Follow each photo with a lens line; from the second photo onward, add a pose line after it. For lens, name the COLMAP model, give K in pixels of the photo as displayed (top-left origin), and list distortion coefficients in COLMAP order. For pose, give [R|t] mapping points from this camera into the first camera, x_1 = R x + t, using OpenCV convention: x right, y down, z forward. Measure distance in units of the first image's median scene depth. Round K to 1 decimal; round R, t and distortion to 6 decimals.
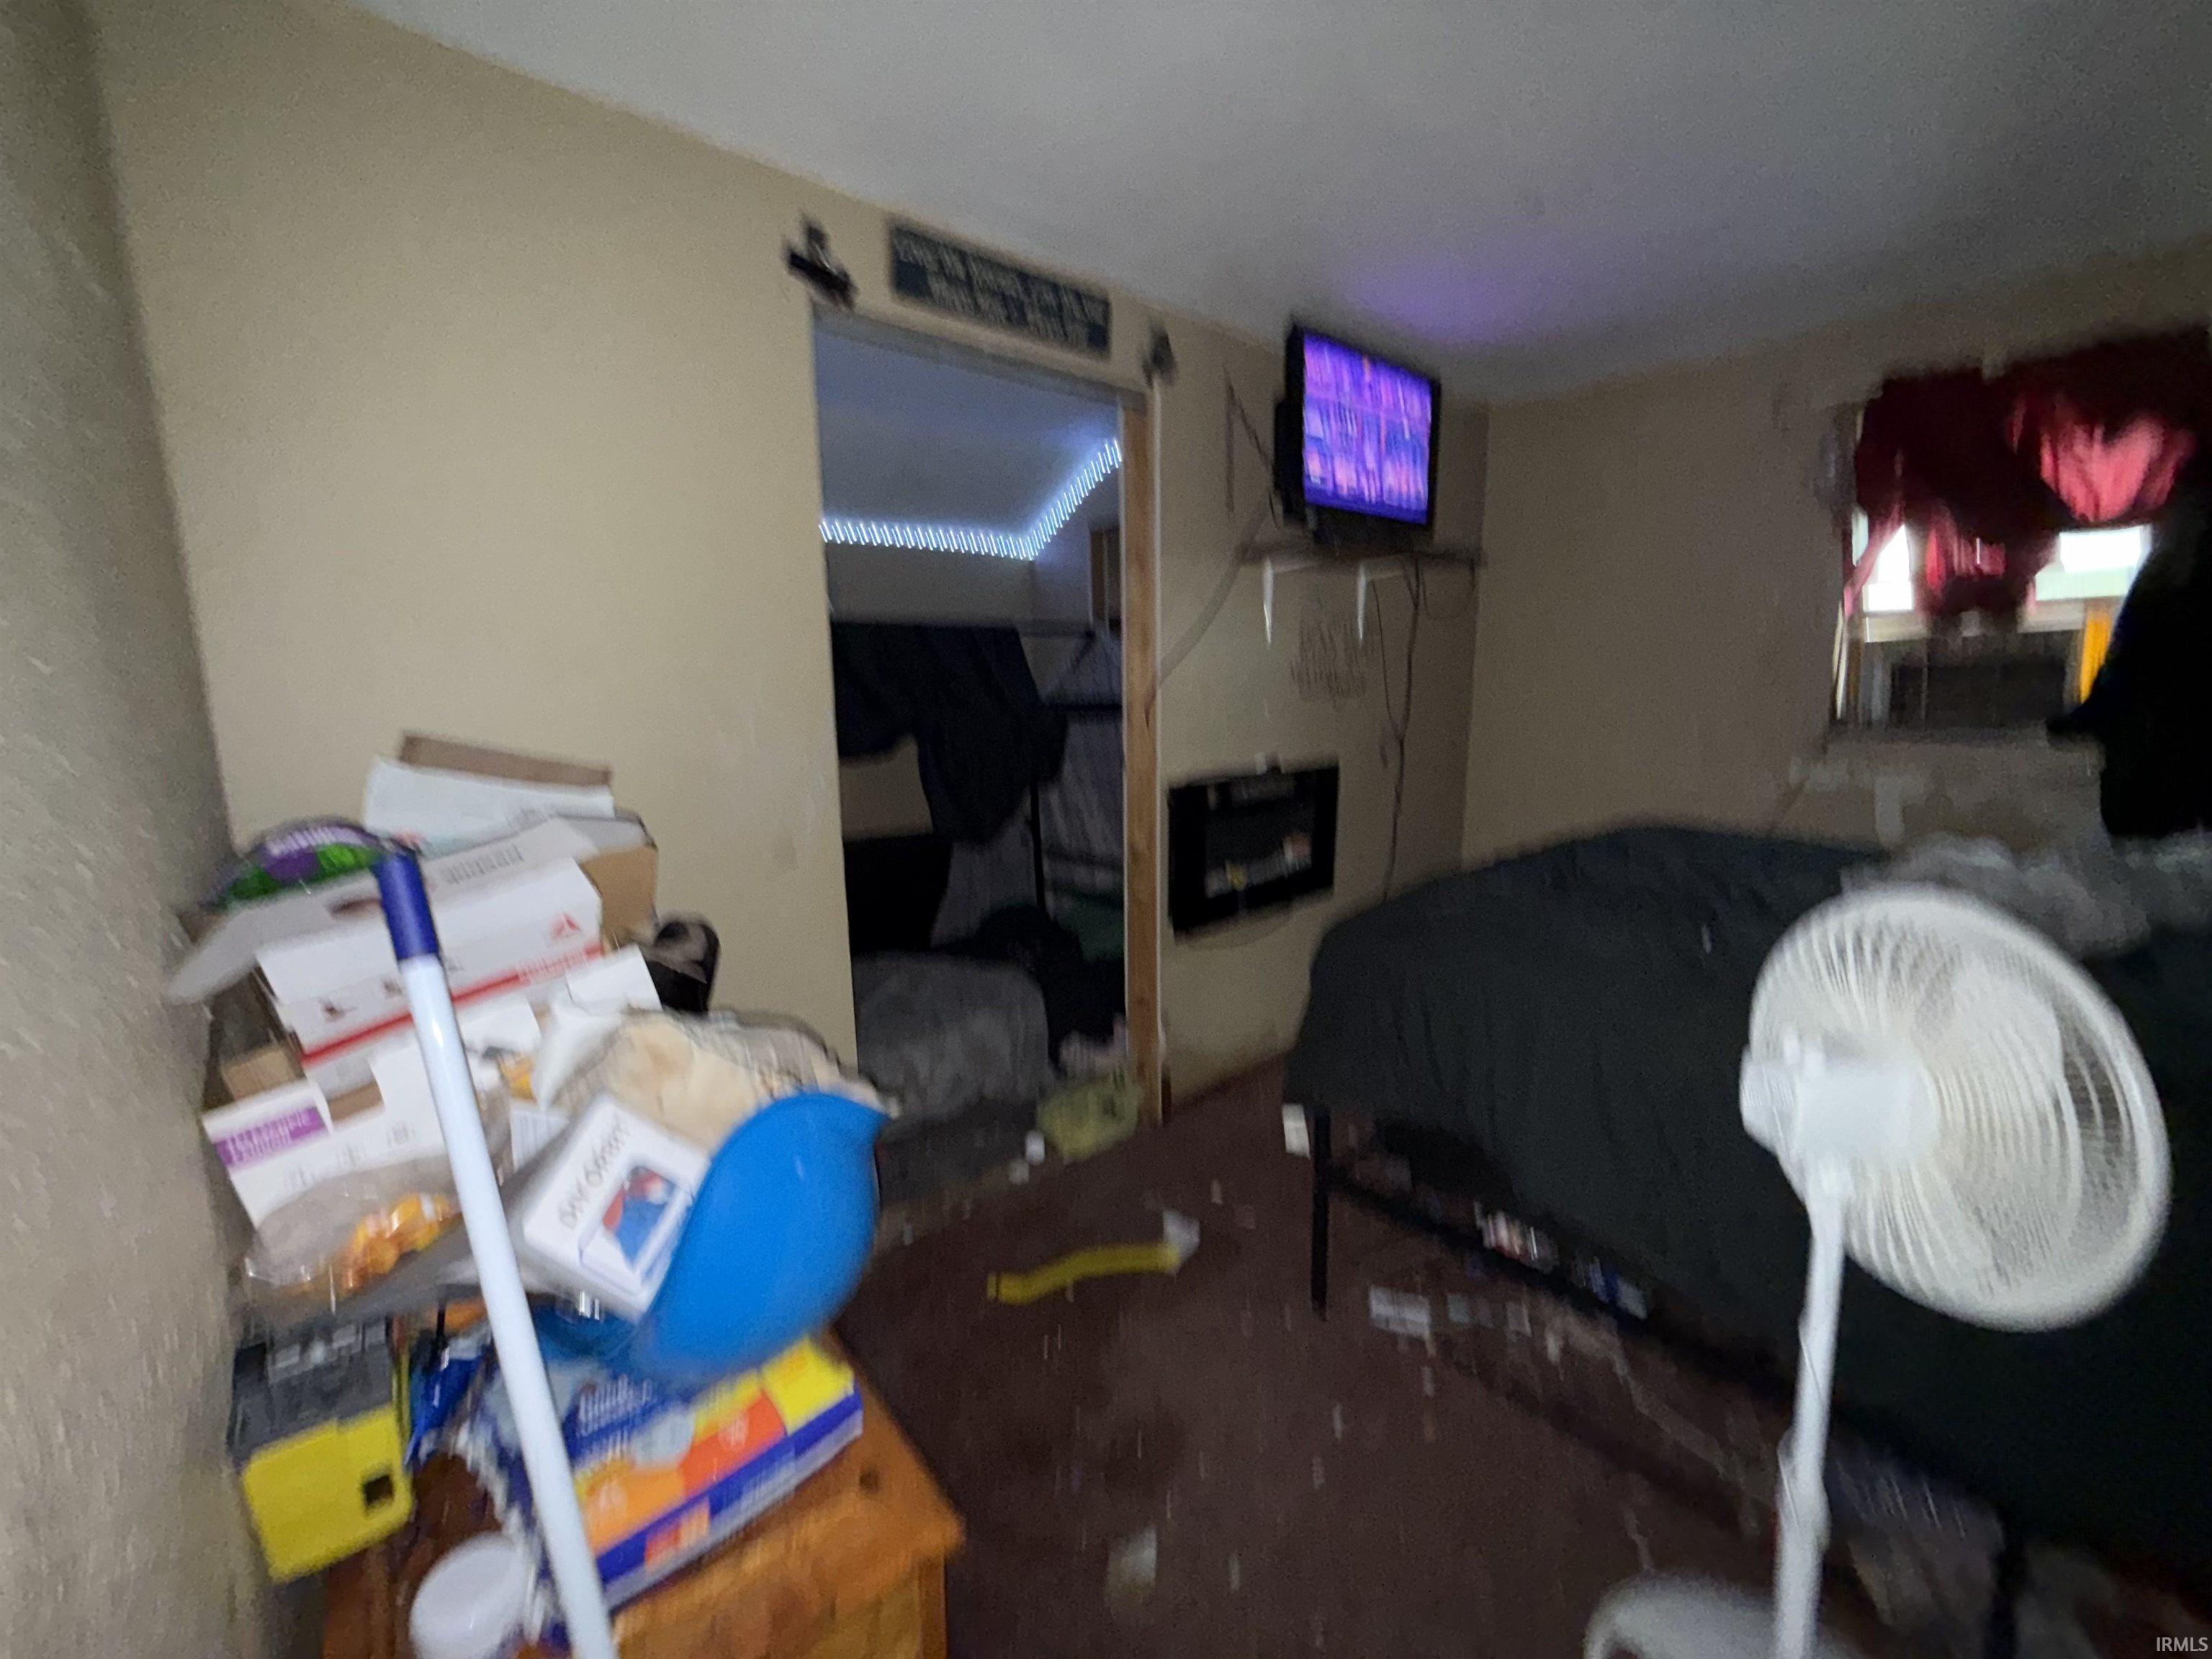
lens RADIAL K [[885.4, 0, 1103.8], [0, 885.4, 832.6], [0, 0, 1]] dist [0.000273, 0.000177]
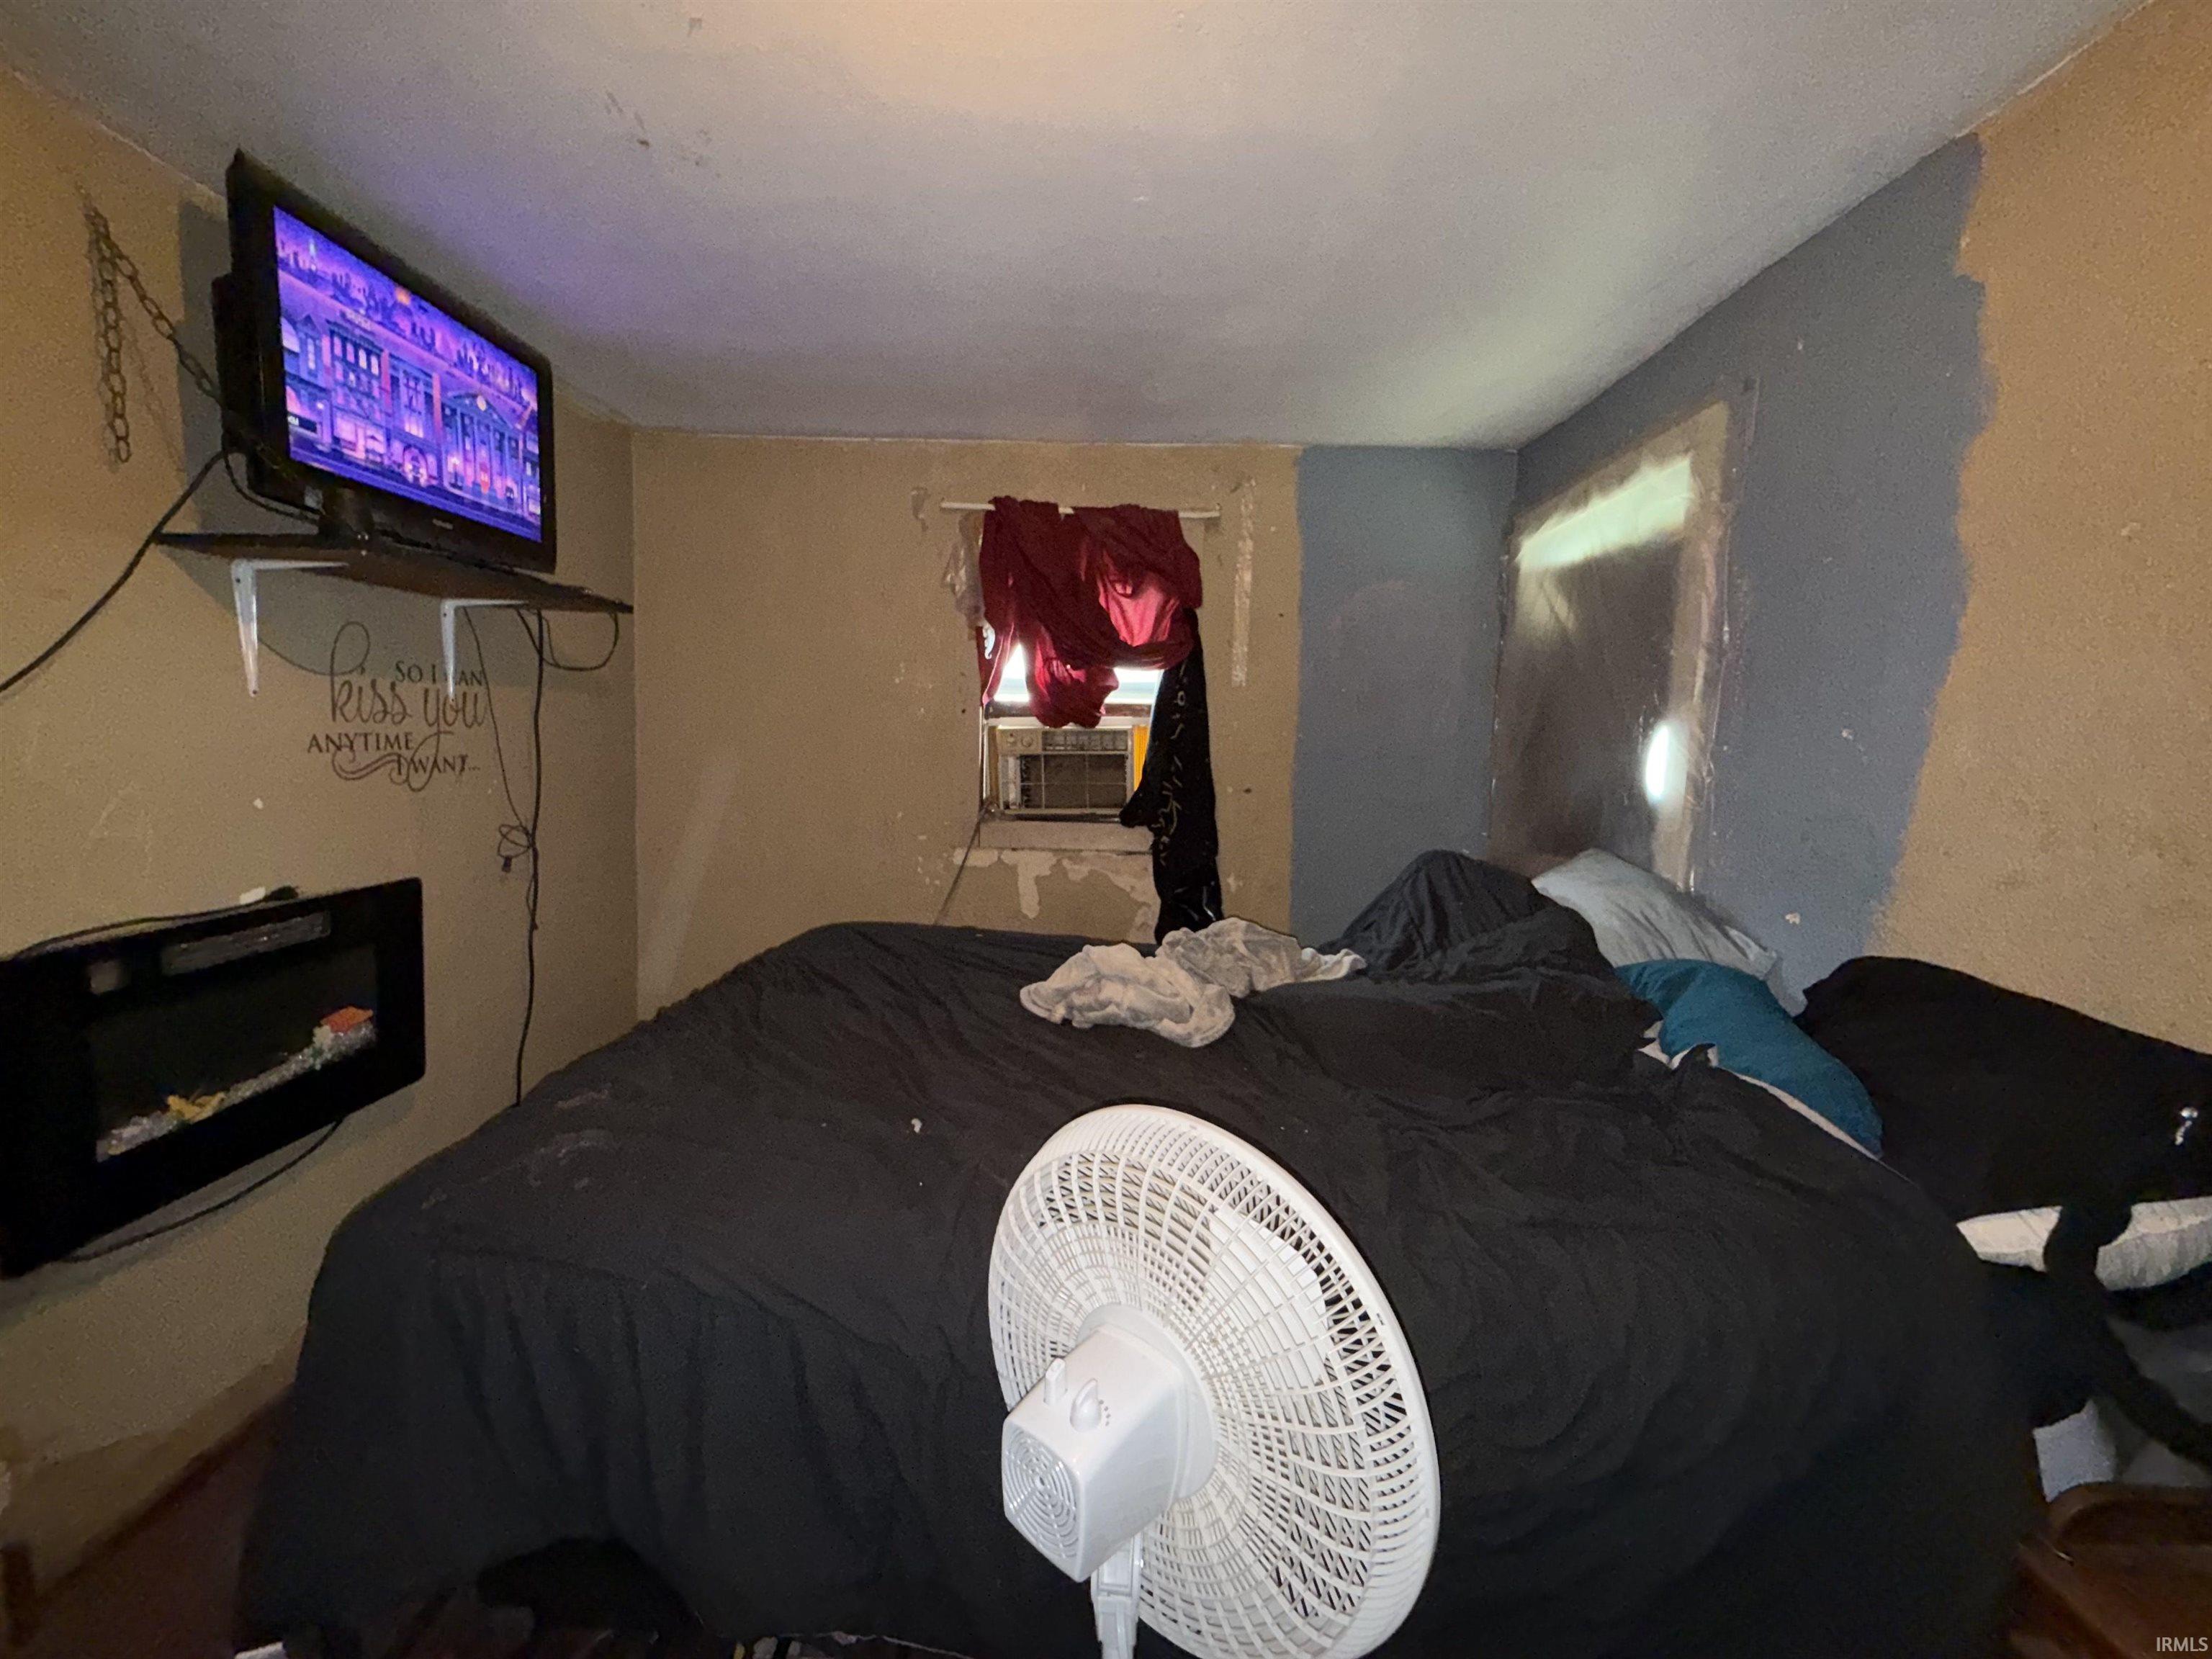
lens RADIAL K [[885.4, 0, 1106.1], [0, 885.4, 842.3], [0, 0, 1]] dist [0.000273, 0.000177]
pose [[0.661047, -0.046688, 0.748891, 0.128099], [0.083294, 0.996460, -0.011402, -0.066121], [-0.745707, 0.069915, 0.662596, 0.202064]]
